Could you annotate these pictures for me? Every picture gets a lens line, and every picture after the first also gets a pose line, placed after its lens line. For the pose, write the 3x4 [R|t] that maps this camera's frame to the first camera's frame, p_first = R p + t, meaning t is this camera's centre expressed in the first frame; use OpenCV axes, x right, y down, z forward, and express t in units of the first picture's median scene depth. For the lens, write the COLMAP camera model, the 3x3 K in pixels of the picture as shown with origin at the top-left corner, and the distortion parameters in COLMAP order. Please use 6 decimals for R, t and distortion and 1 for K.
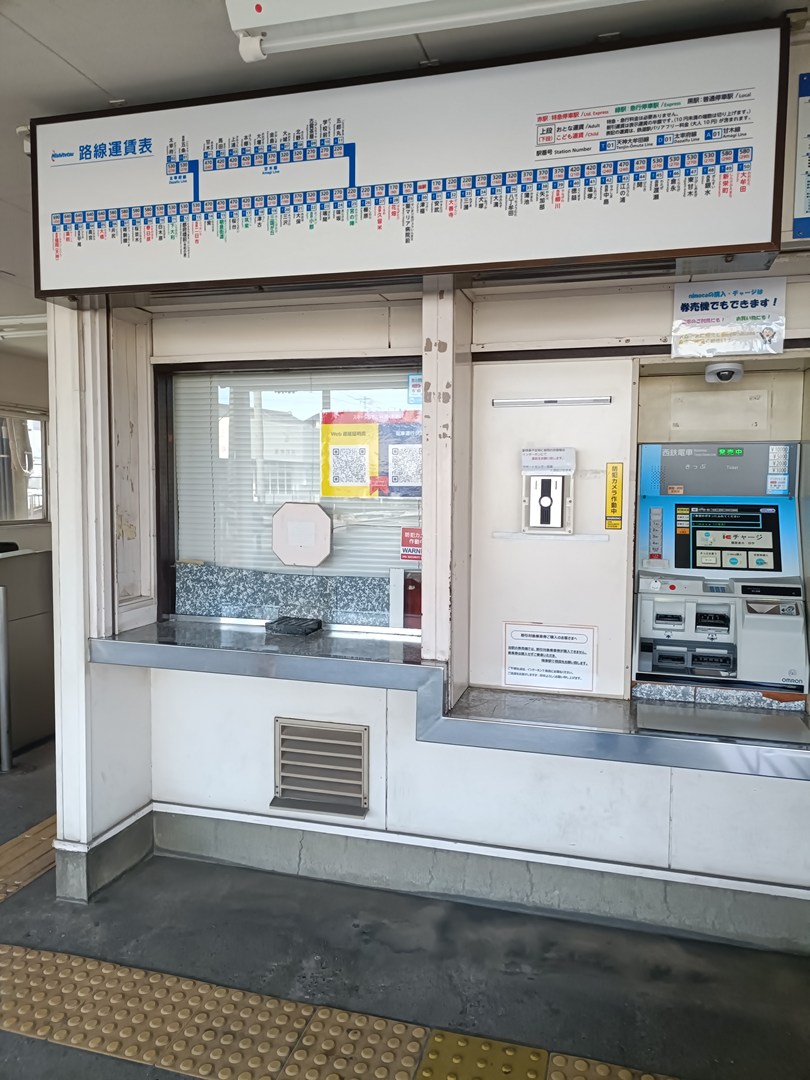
lens RADIAL K [[799.3, 0, 412.5], [0, 799.3, 536.3], [0, 0, 1]] dist [0.035401, -0.009914]
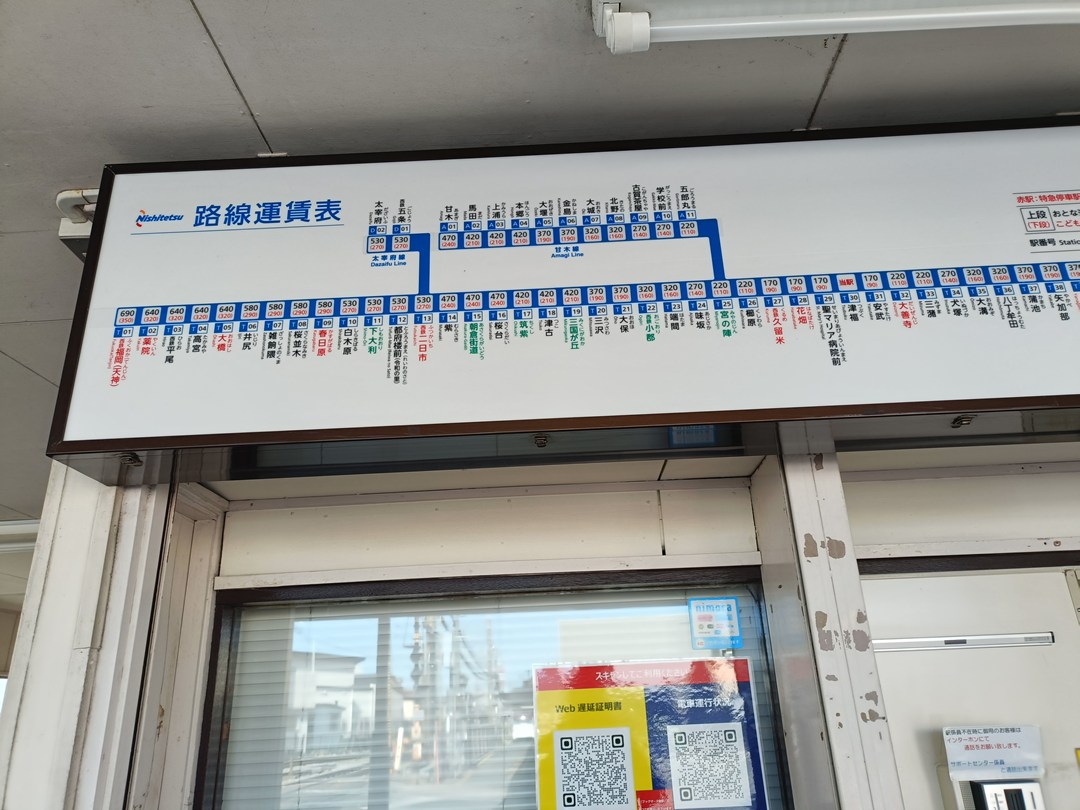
lens RADIAL K [[799.3, 0, 536.9], [0, 799.3, 399.1], [0, 0, 1]] dist [0.035401, -0.009914]
pose [[0.967567, 0.046281, 0.248337, -0.328129], [0.065308, 0.903824, -0.422892, -0.108691], [-0.244025, 0.425395, 0.871488, 0.527074]]
